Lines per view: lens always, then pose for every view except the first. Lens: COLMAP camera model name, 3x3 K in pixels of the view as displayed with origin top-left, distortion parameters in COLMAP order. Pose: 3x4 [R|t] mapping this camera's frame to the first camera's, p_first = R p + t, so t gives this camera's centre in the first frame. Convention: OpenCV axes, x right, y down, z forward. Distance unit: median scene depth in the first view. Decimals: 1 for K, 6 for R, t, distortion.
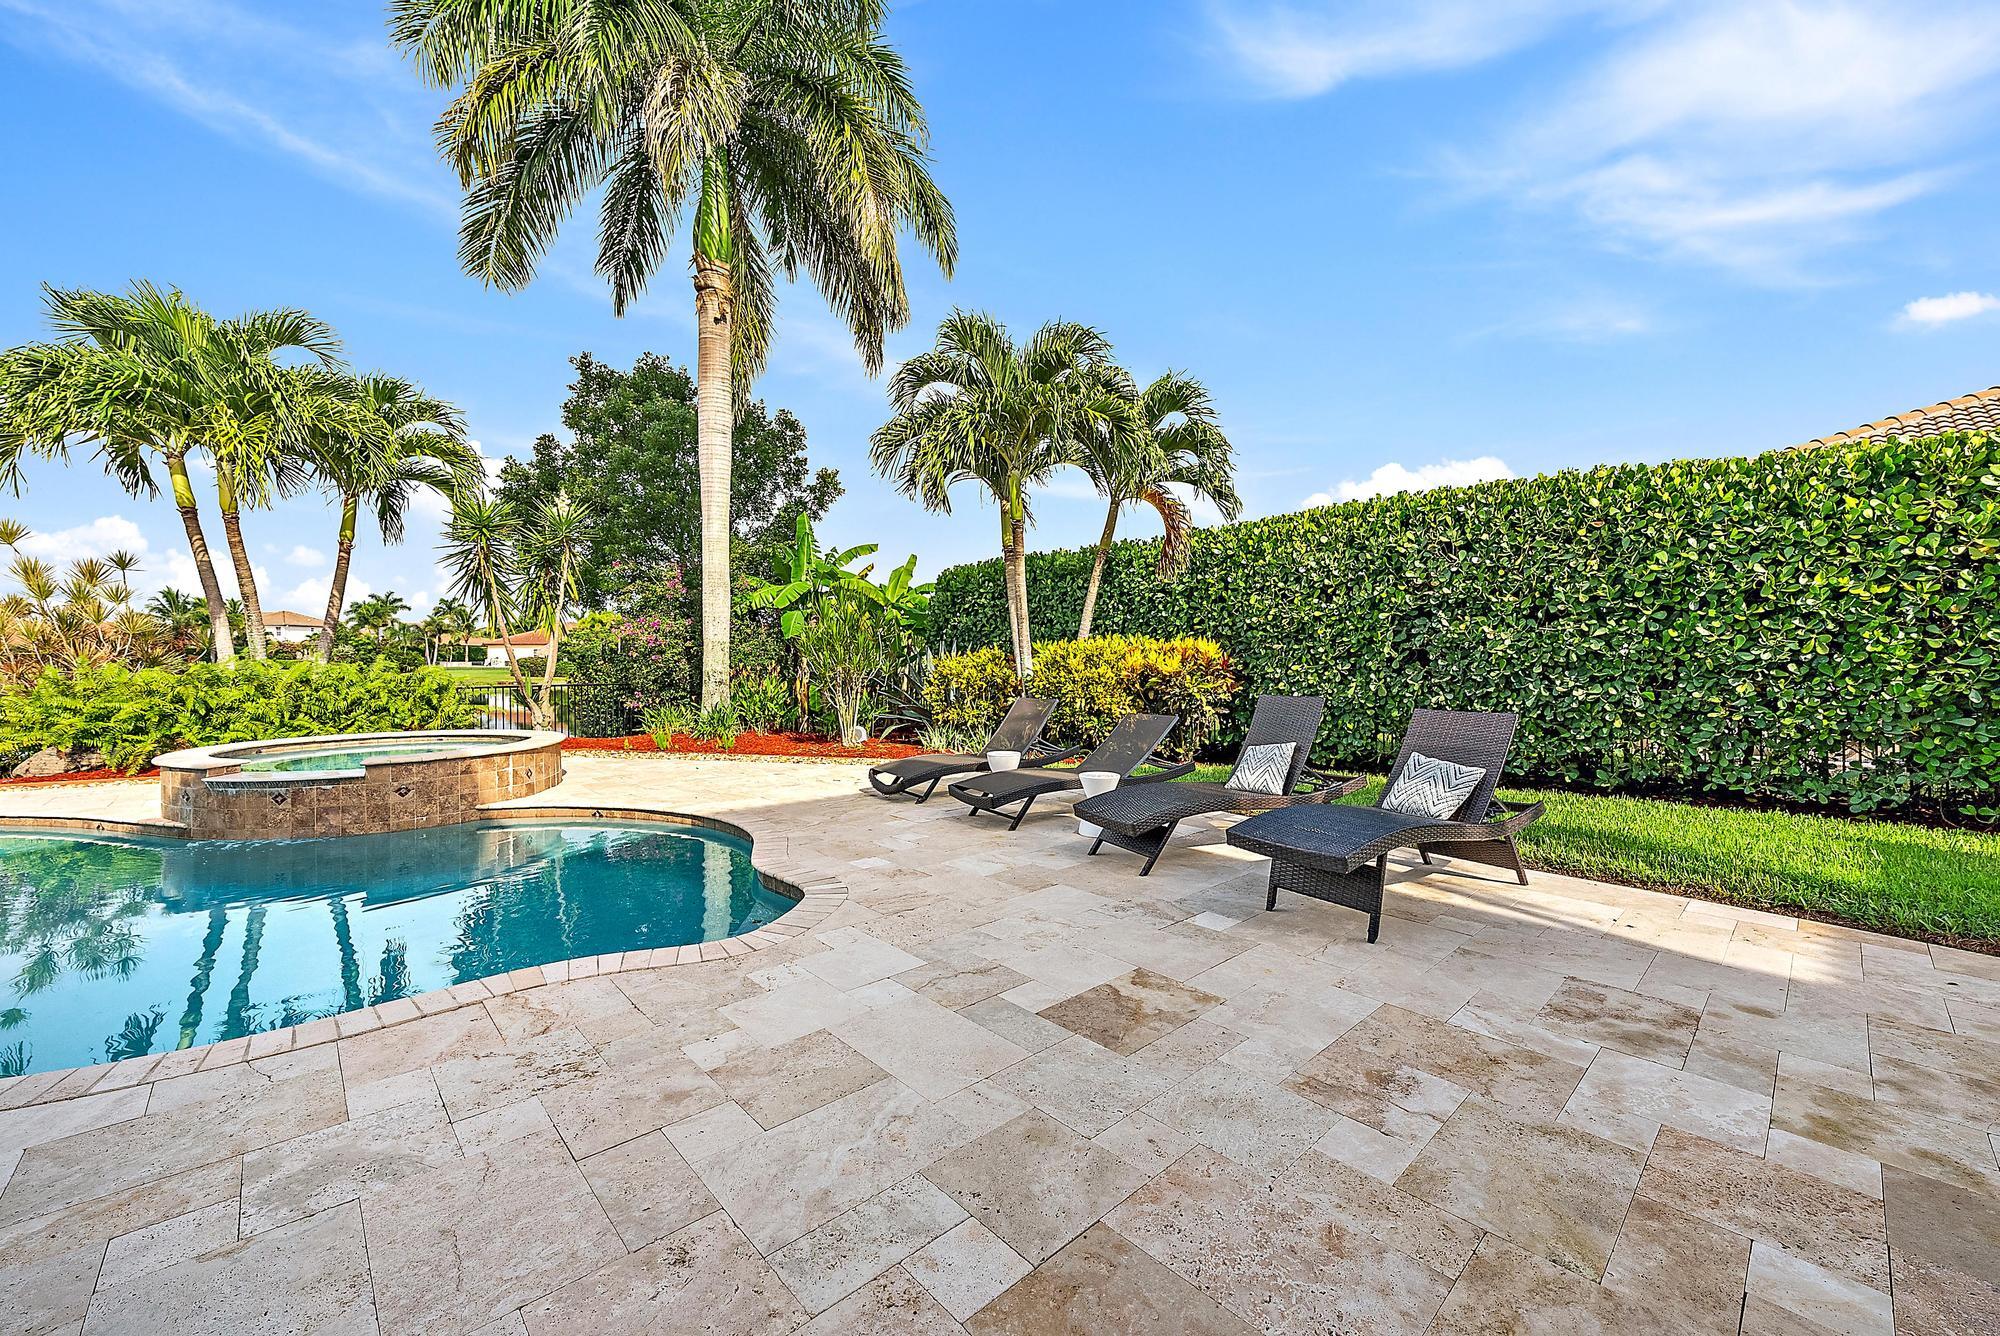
lens RADIAL K [[778.6, 0, 1006.2], [0, 778.6, 653.6], [0, 0, 1]] dist [-0.002680, 0.000933]
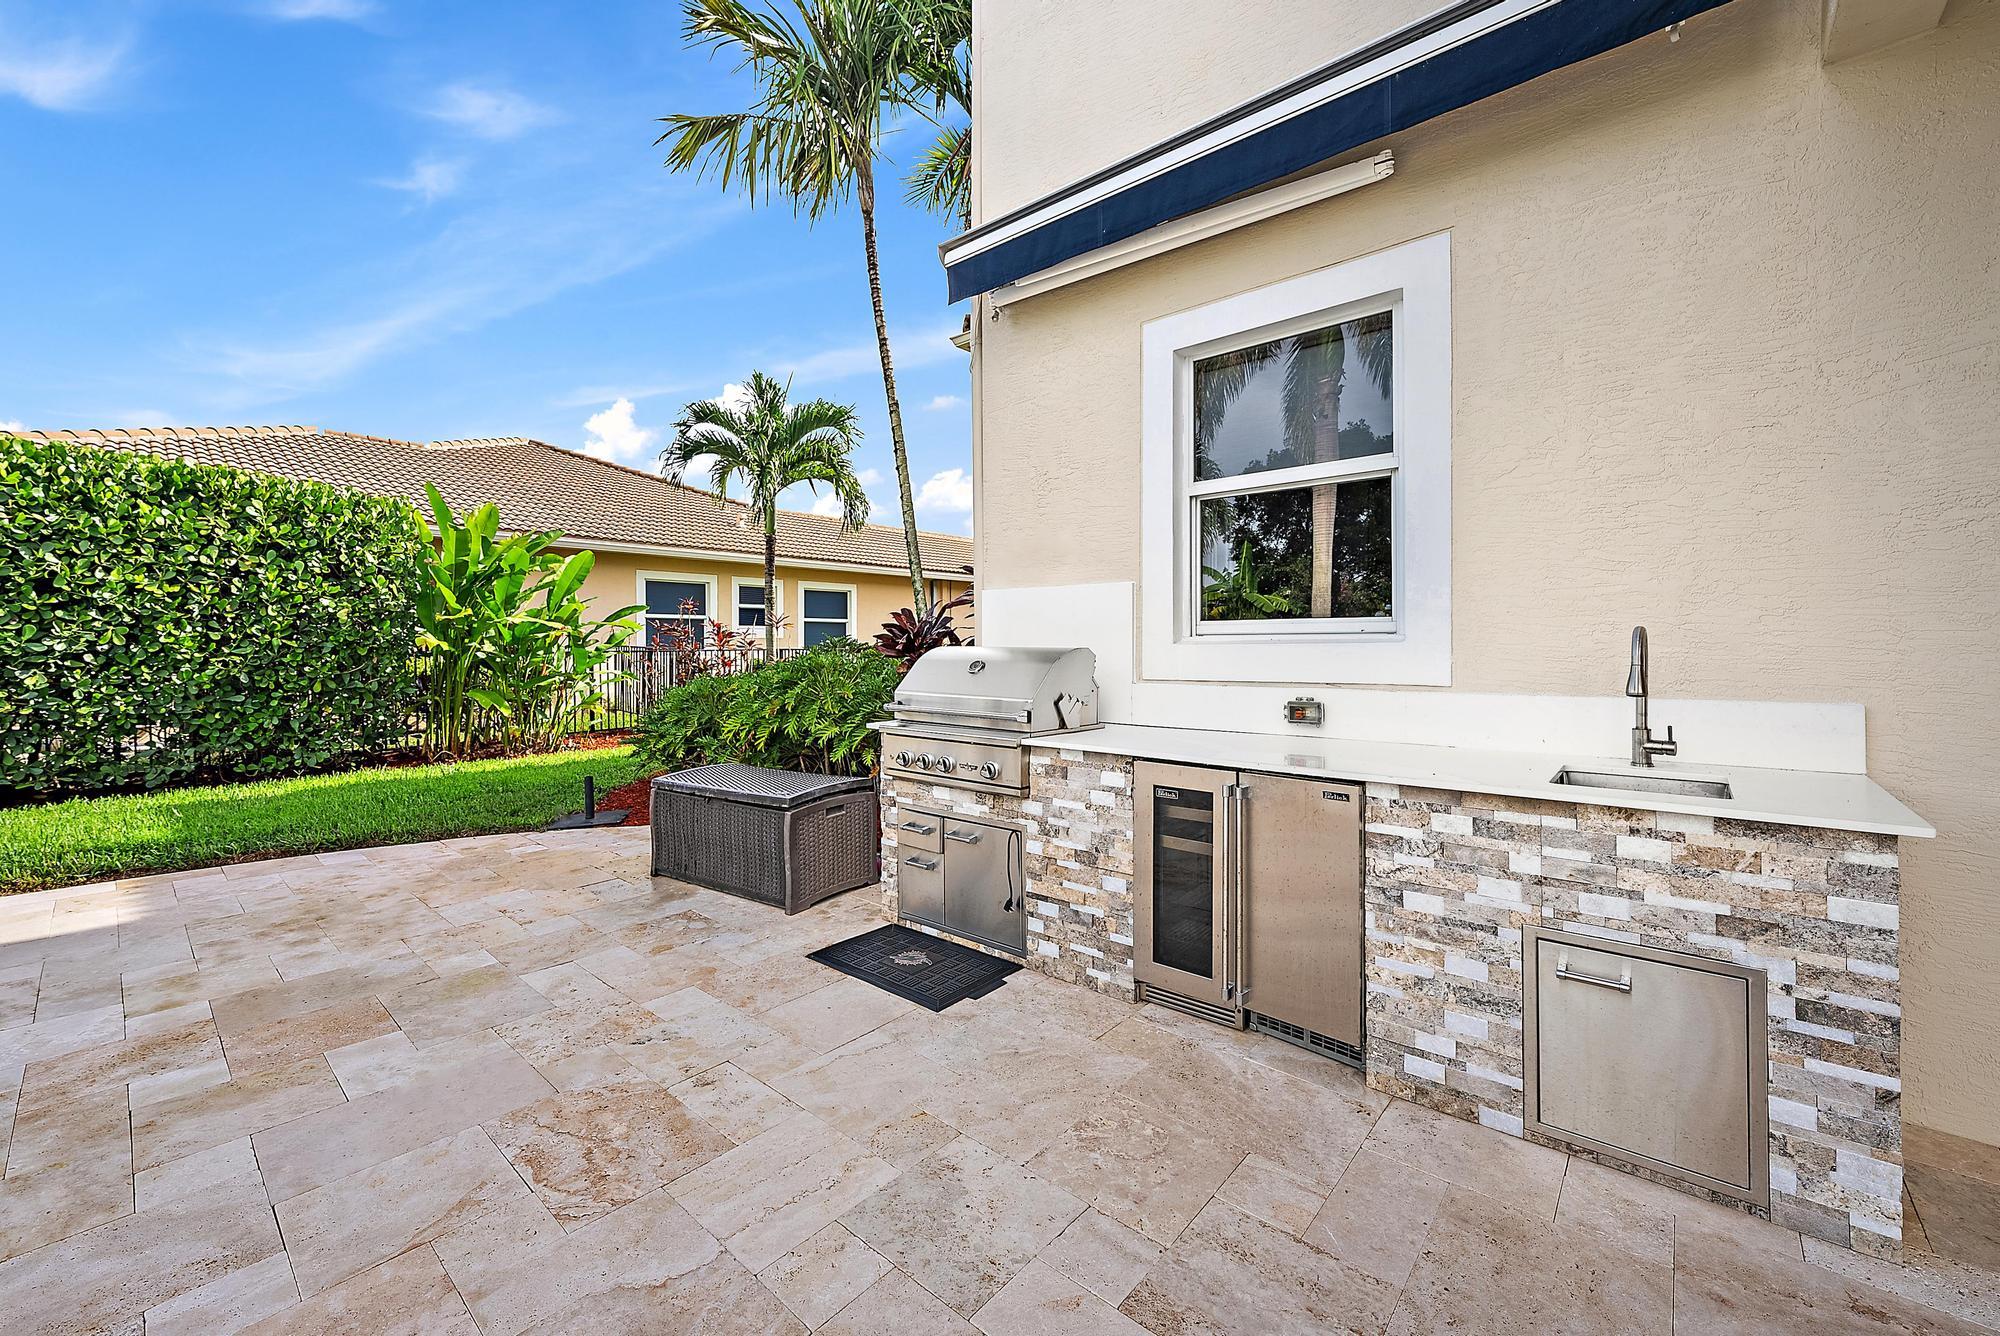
lens RADIAL K [[778.6, 0, 1006.2], [0, 778.6, 653.6], [0, 0, 1]] dist [-0.002680, 0.000933]
pose [[-0.107599, -0.012182, 0.994120, -0.150239], [0.000252, 0.999925, 0.012281, -0.000148], [-0.994194, 0.001572, -0.107588, -0.103189]]
